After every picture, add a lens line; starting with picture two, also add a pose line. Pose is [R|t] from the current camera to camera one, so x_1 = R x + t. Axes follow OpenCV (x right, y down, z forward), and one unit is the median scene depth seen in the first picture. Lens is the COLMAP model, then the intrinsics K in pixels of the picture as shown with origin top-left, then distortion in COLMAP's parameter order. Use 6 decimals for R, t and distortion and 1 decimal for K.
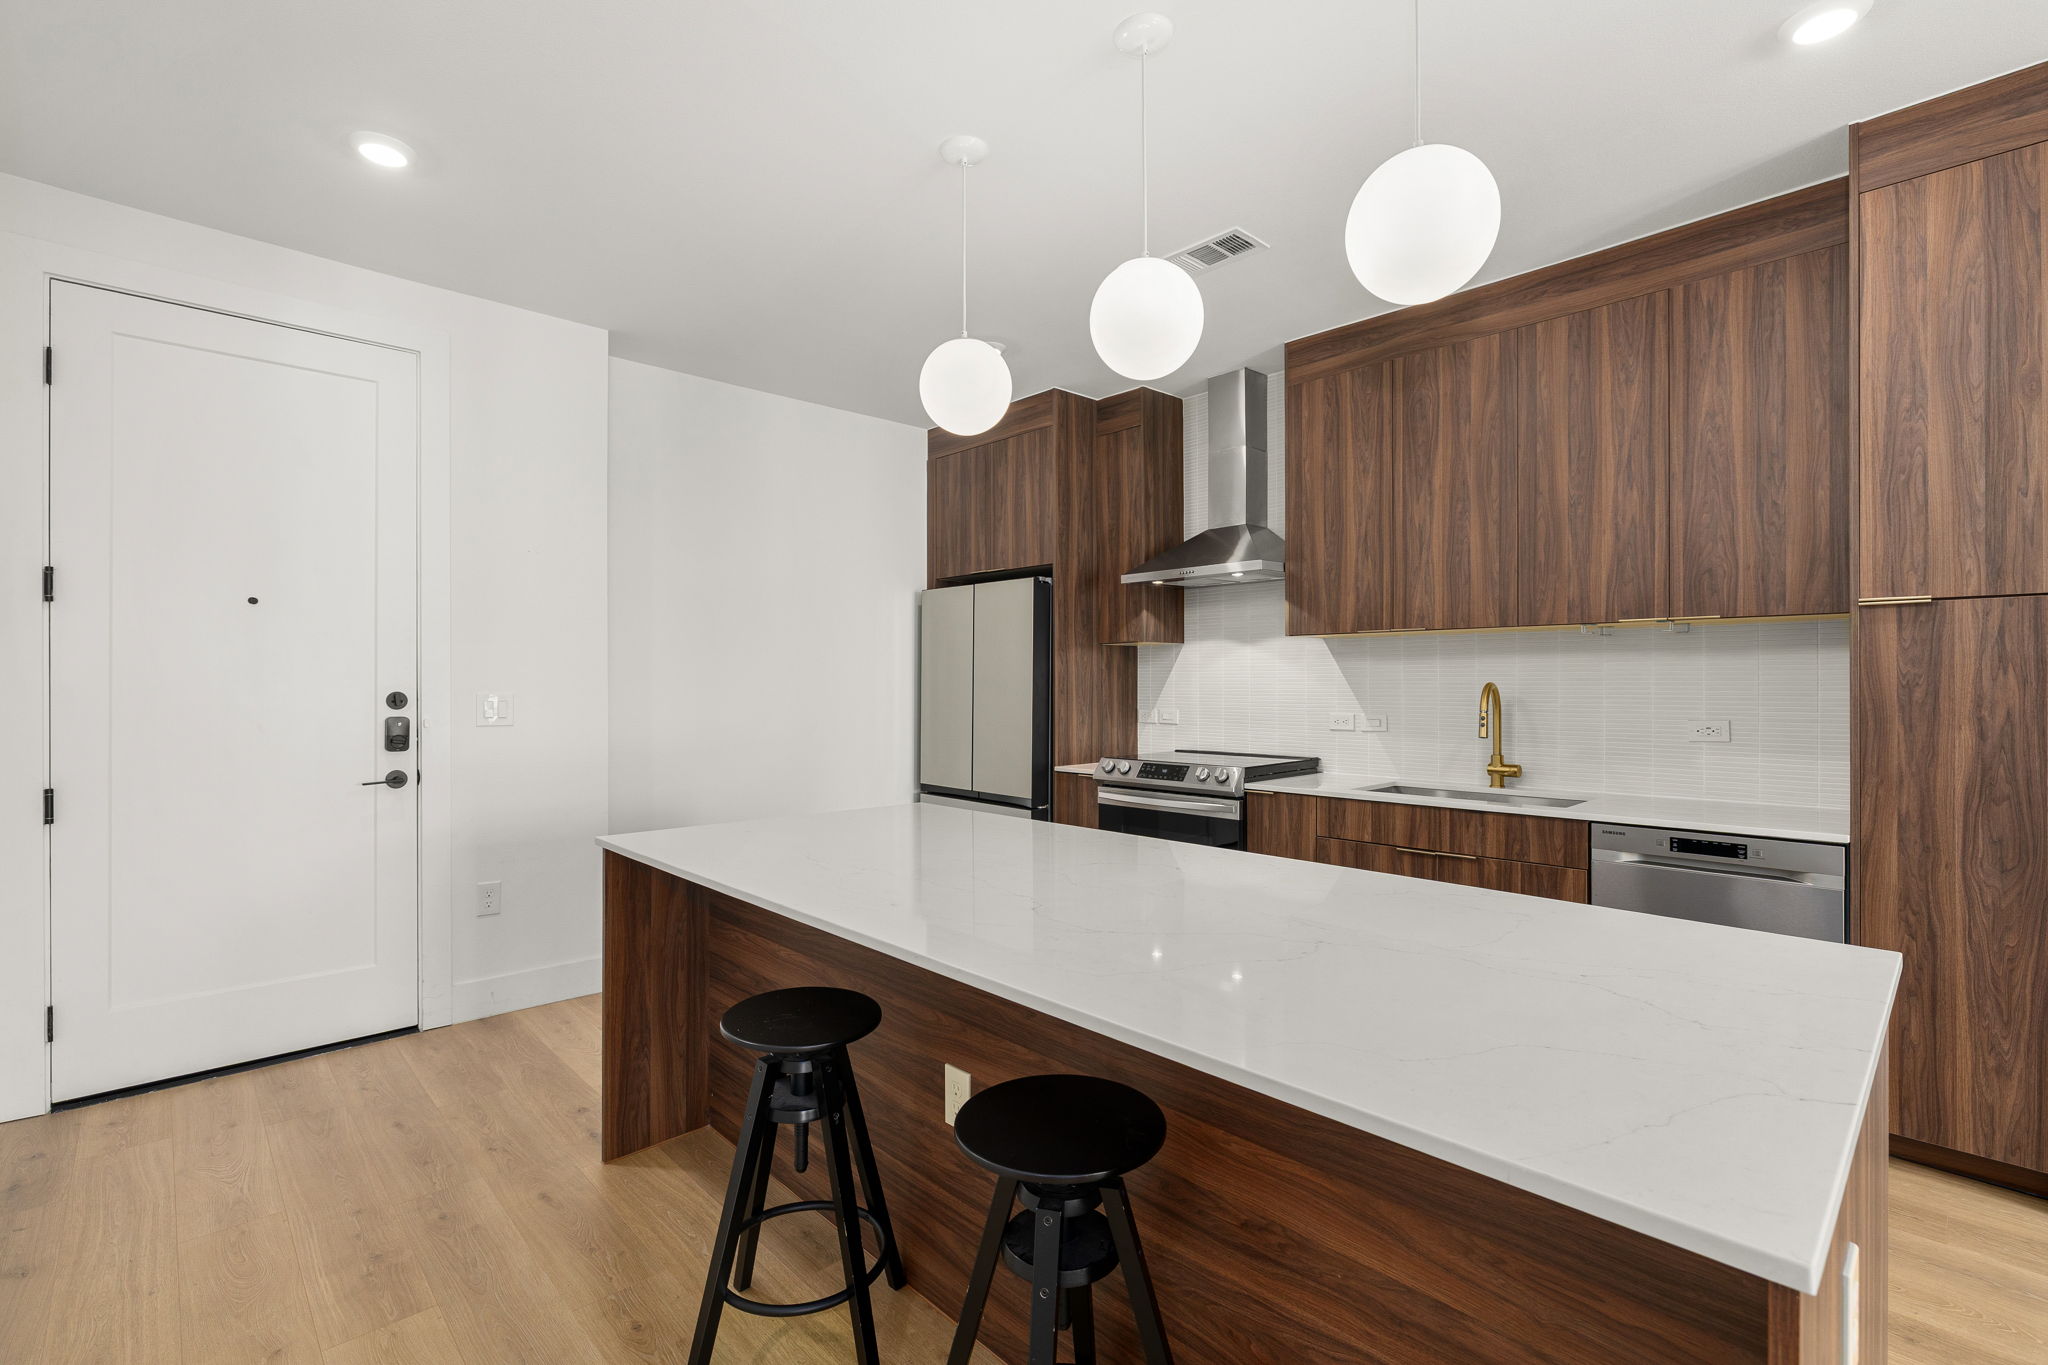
lens RADIAL K [[922.3, 0, 1033.9], [0, 922.3, 688.8], [0, 0, 1]] dist [-0.002826, -0.000013]
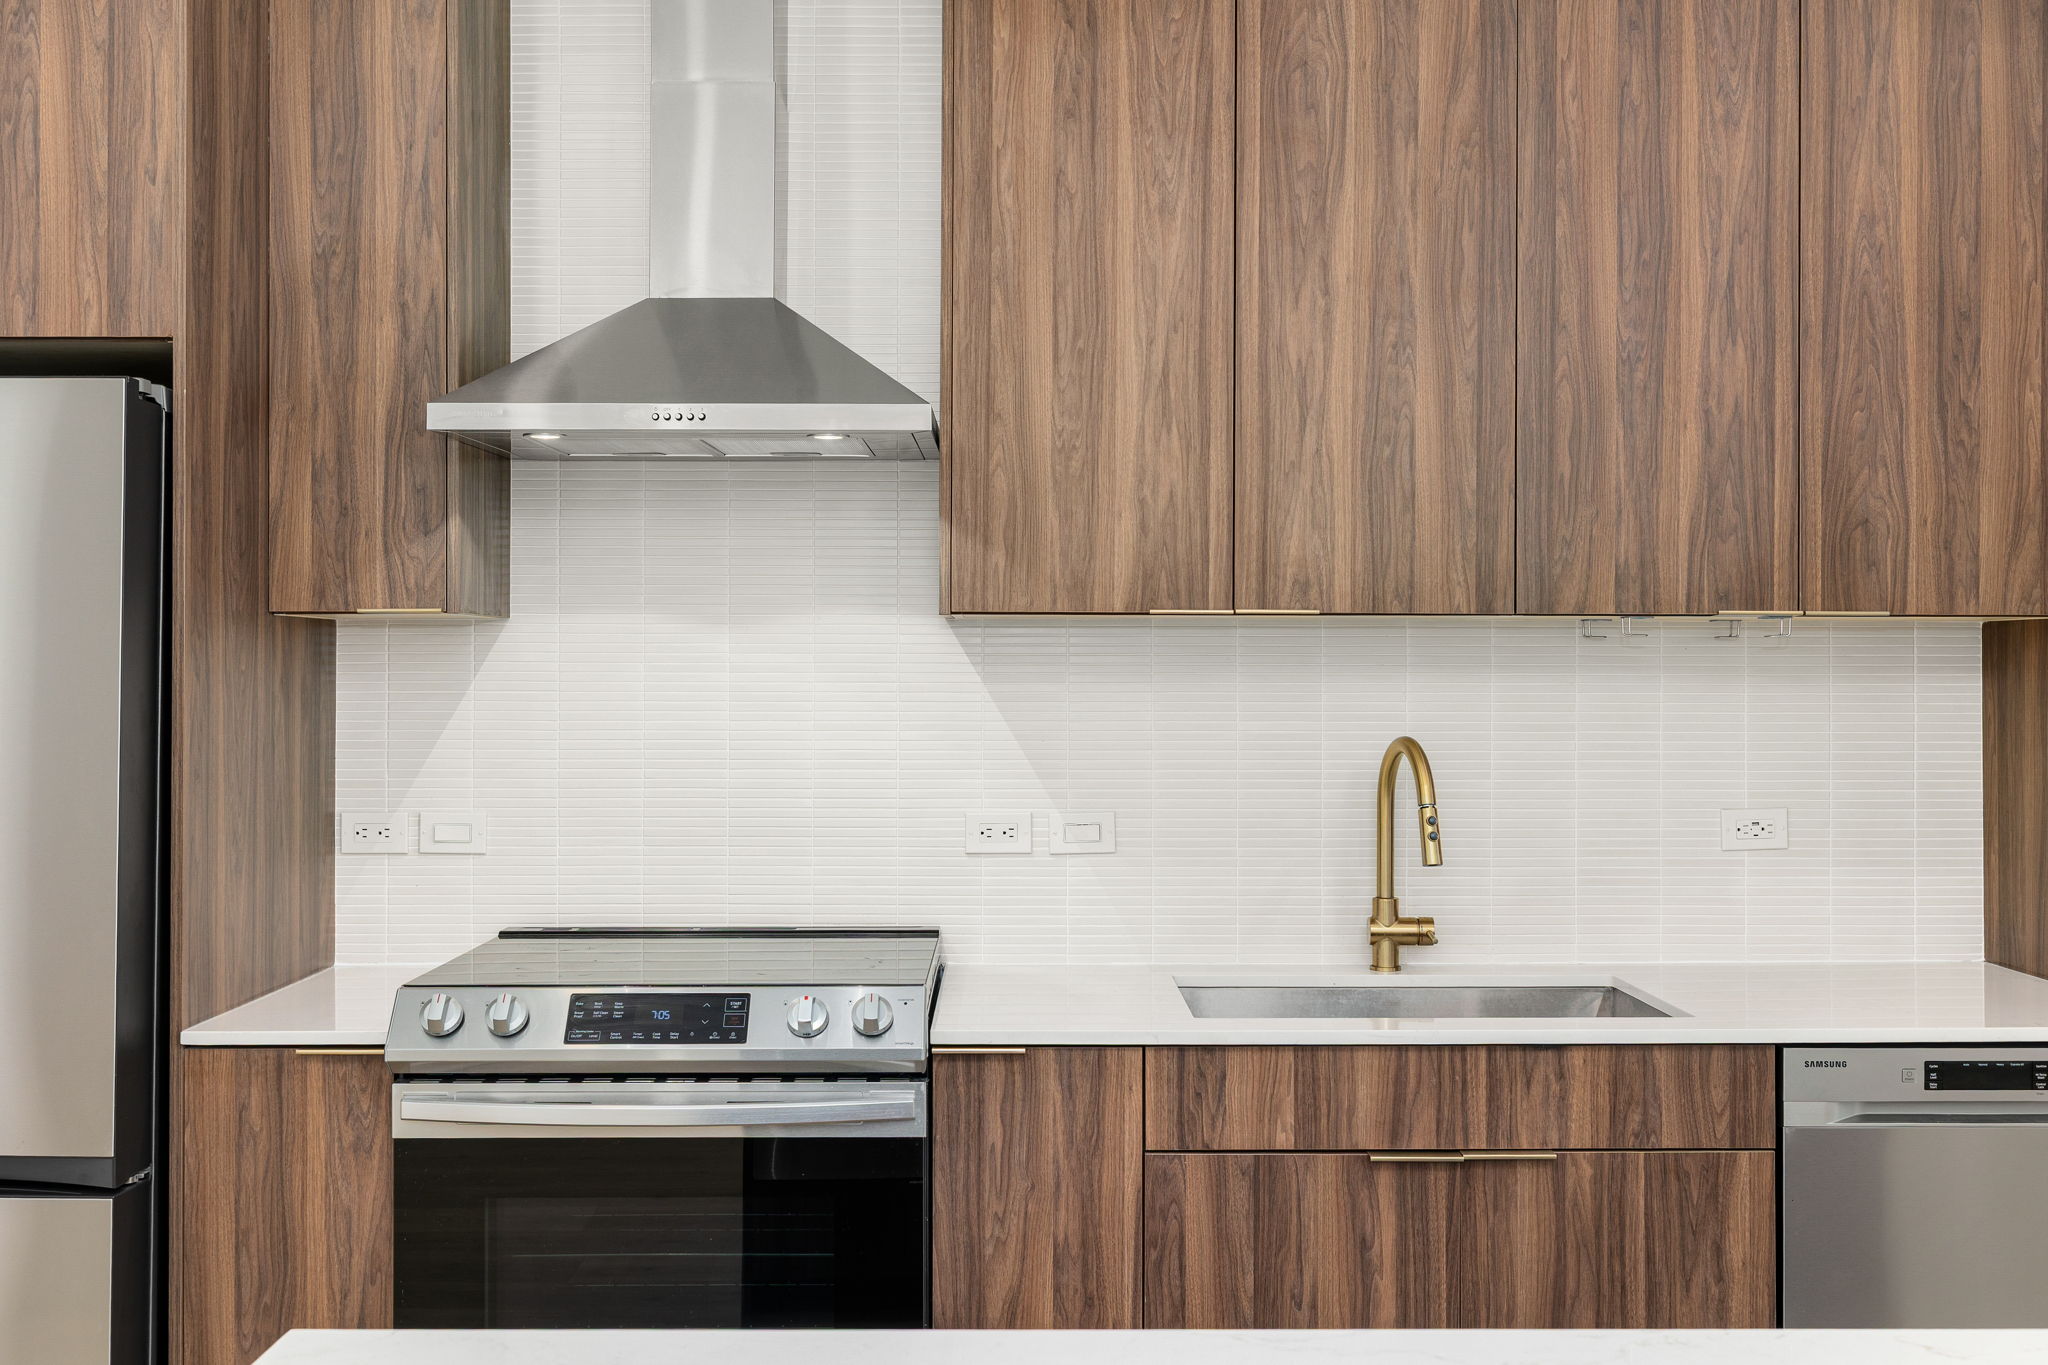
lens RADIAL K [[1975.4, 0, 1035.4], [0, 1975.4, 669.6], [0, 0, 1]] dist [0.002178, 0.000000]
pose [[0.691374, 0.005541, 0.722476, -0.322680], [0.001895, 0.999953, -0.009483, -0.031552], [-0.722494, 0.007925, 0.691331, 0.488103]]
